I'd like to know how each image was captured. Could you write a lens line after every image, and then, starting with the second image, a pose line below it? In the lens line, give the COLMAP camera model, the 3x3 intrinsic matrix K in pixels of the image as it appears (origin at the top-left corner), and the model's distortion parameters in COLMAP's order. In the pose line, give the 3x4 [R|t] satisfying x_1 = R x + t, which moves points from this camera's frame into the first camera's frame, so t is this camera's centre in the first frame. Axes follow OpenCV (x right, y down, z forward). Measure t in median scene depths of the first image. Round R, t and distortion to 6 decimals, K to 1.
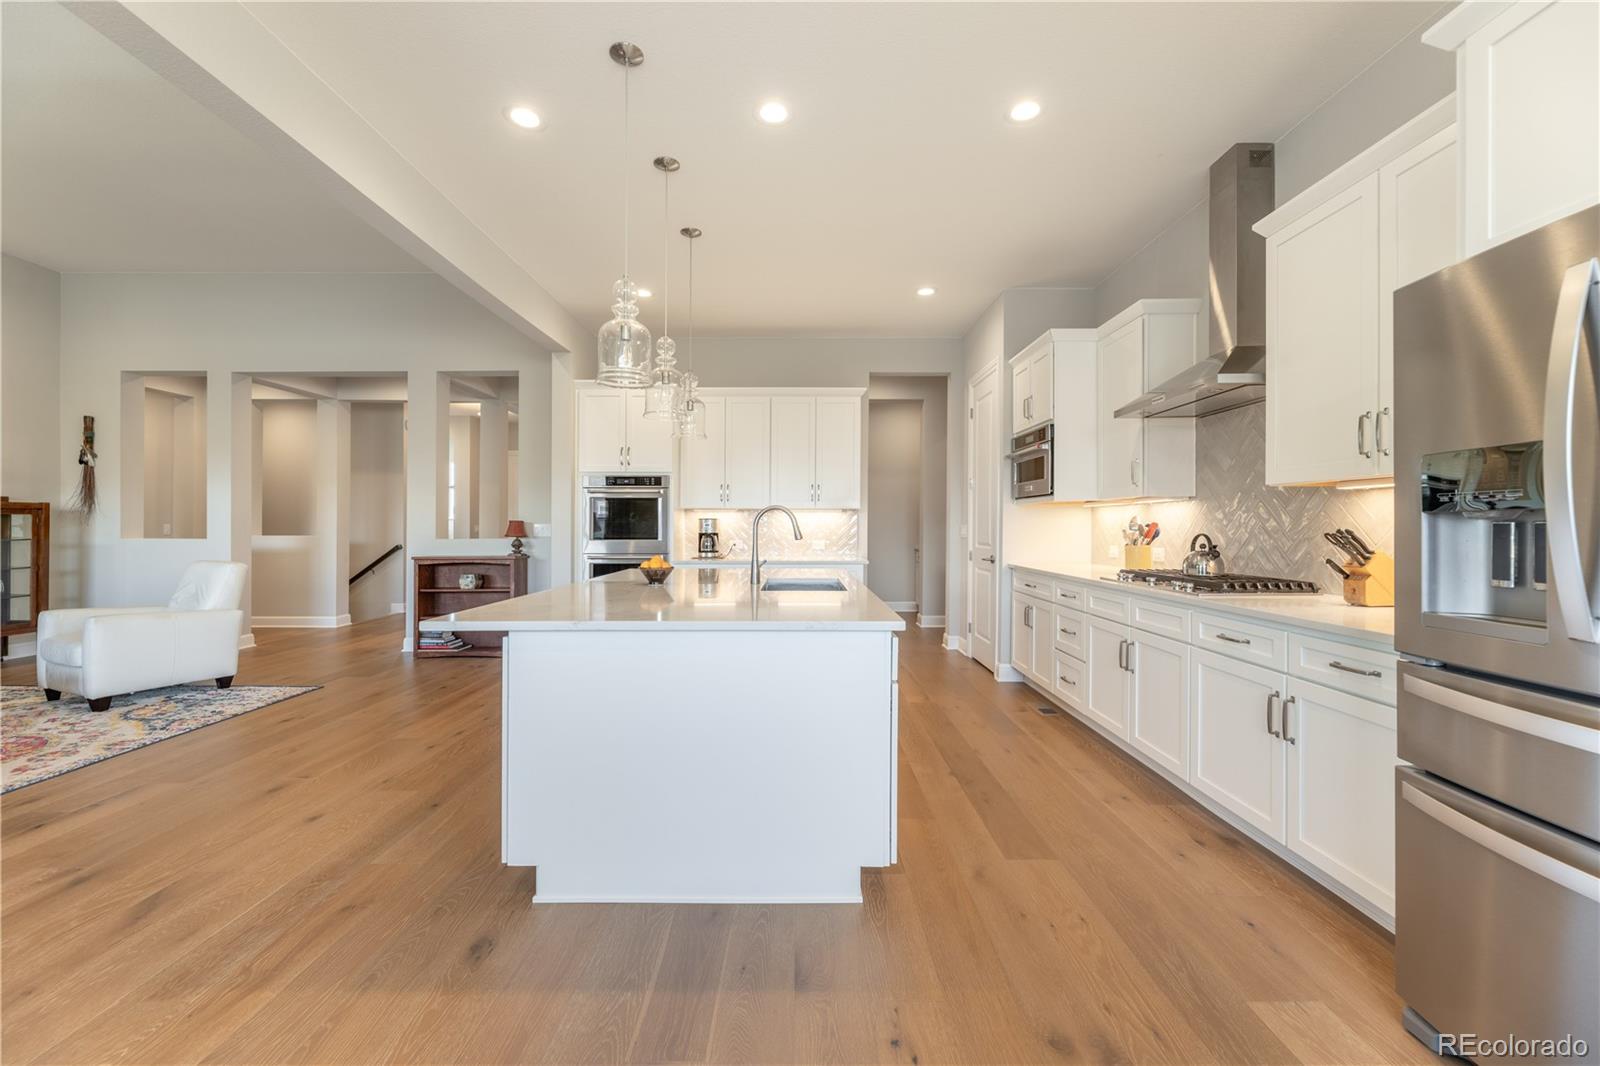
lens RADIAL K [[651.3, 0, 800.0], [0, 651.3, 533.0], [0, 0, 1]] dist [-0.001884, -0.000231]
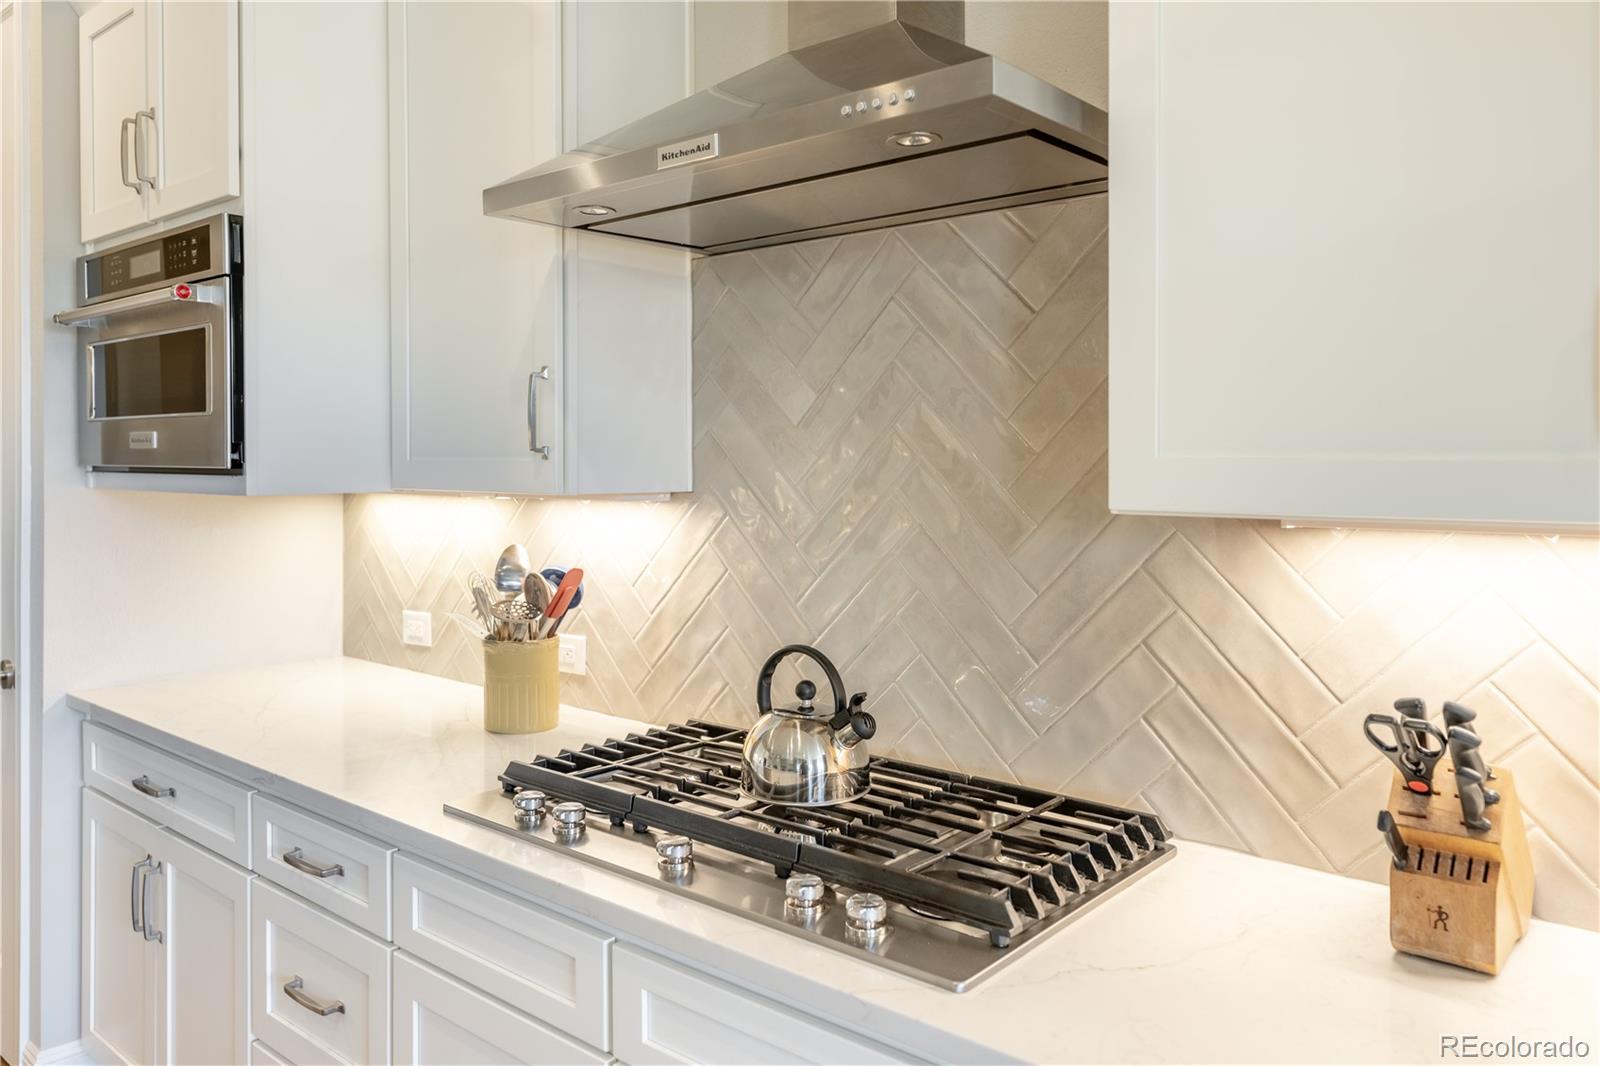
lens RADIAL K [[1153.2, 0, 797.8], [0, 1153.2, 478.0], [0, 0, 1]] dist [0.001718, 0.004950]
pose [[0.653016, -0.009323, 0.757287, 0.184338], [0.005926, 0.999957, 0.007200, -0.062656], [-0.757321, -0.000214, 0.653043, 0.537576]]
